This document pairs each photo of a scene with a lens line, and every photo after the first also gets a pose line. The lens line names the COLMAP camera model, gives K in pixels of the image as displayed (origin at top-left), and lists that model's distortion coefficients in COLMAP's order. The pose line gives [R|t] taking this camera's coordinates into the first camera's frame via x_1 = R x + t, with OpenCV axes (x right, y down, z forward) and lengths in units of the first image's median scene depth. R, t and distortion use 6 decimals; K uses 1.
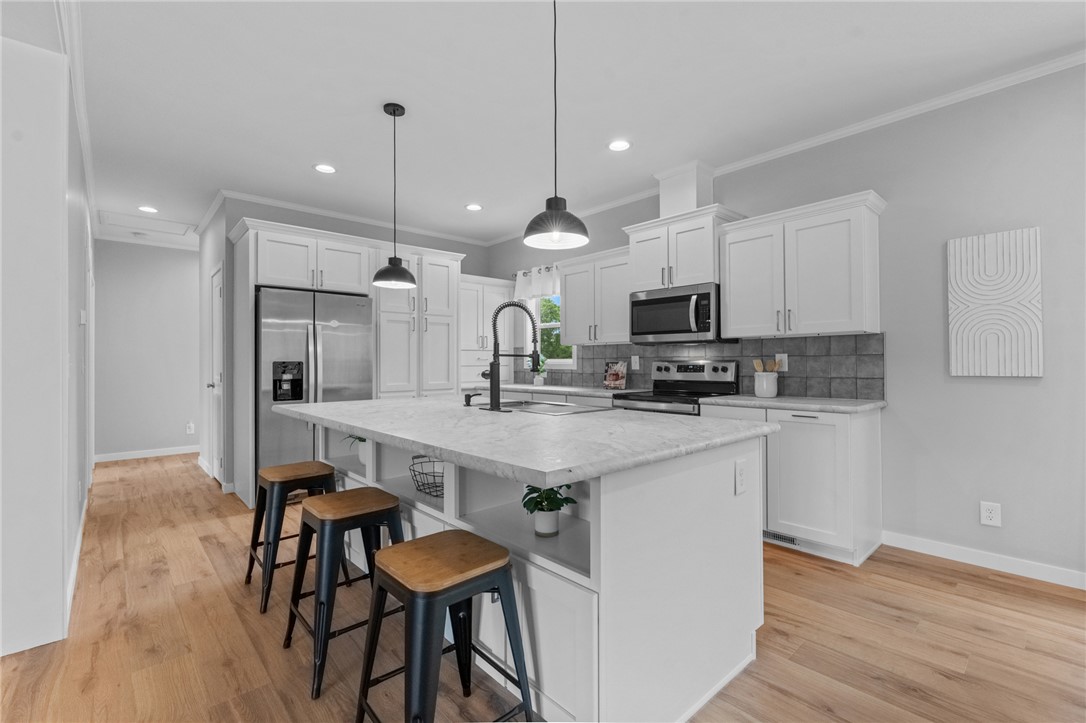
lens RADIAL K [[482.2, 0, 540.5], [0, 482.2, 361.1], [0, 0, 1]] dist [-0.004950, 0.001226]
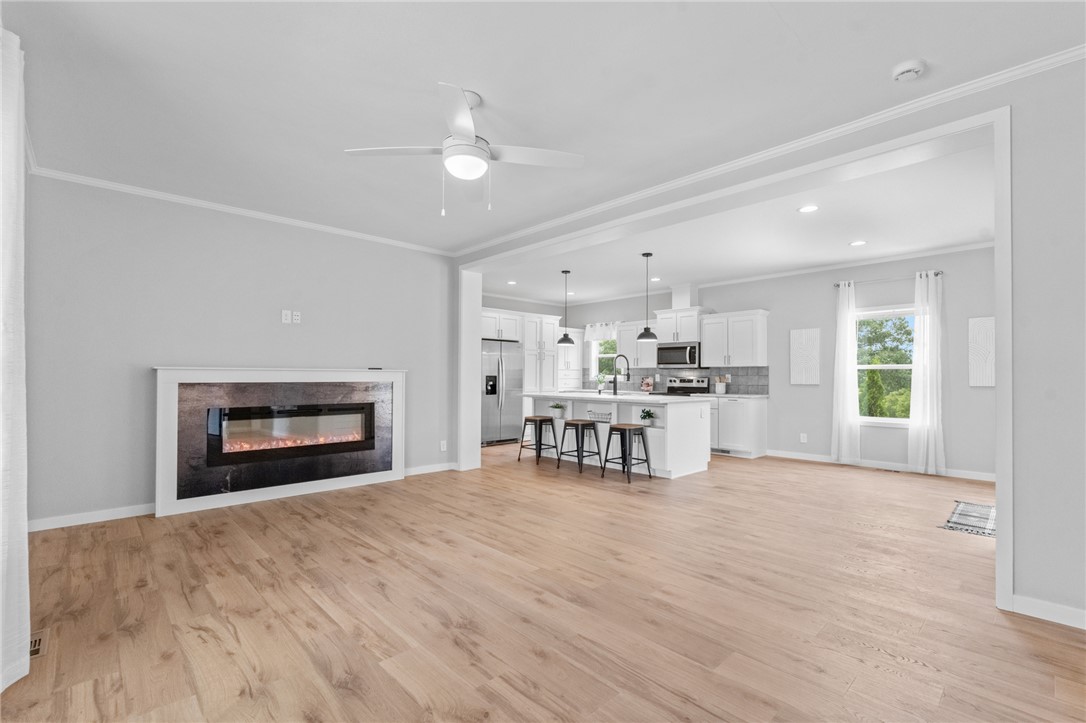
lens RADIAL K [[482.2, 0, 540.5], [0, 482.2, 373.4], [0, 0, 1]] dist [-0.004950, 0.001226]
pose [[0.999737, 0.009562, 0.020823, -0.377397], [-0.009507, 0.999951, -0.002730, -0.005324], [-0.020849, 0.002531, 0.999779, -1.112486]]
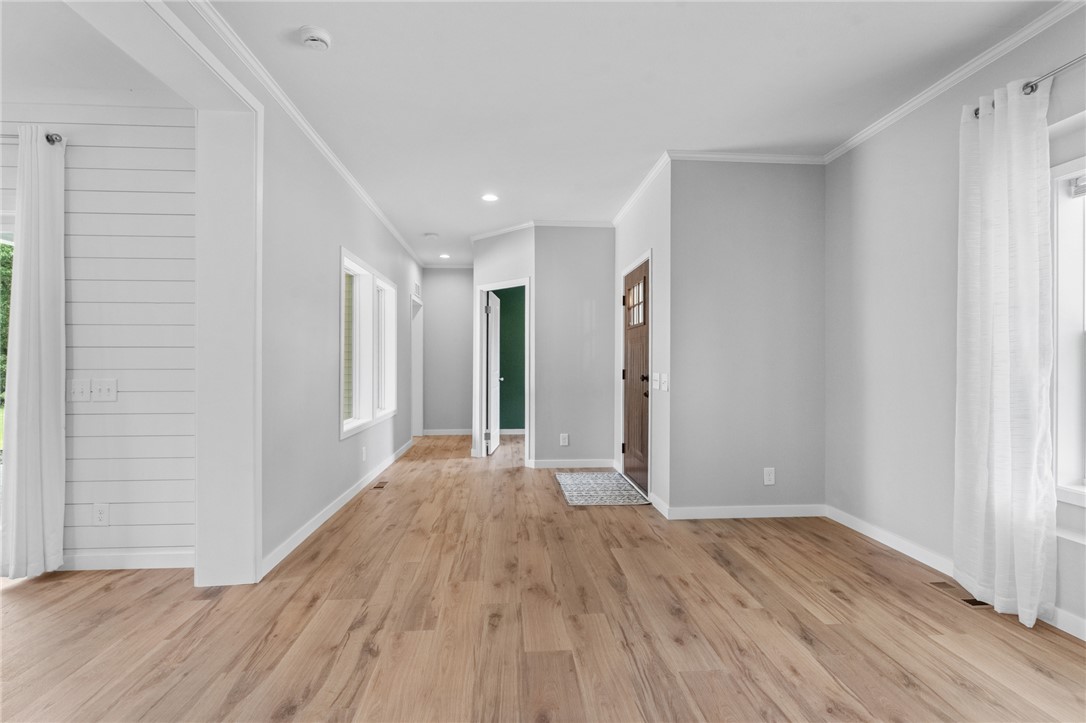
lens RADIAL K [[482.2, 0, 540.8], [0, 482.2, 362.0], [0, 0, 1]] dist [-0.004950, 0.001226]
pose [[-0.788070, 0.005535, 0.615561, -0.476535], [0.002667, 0.999981, -0.005576, -0.001765], [-0.615580, -0.002752, -0.788070, -0.173711]]
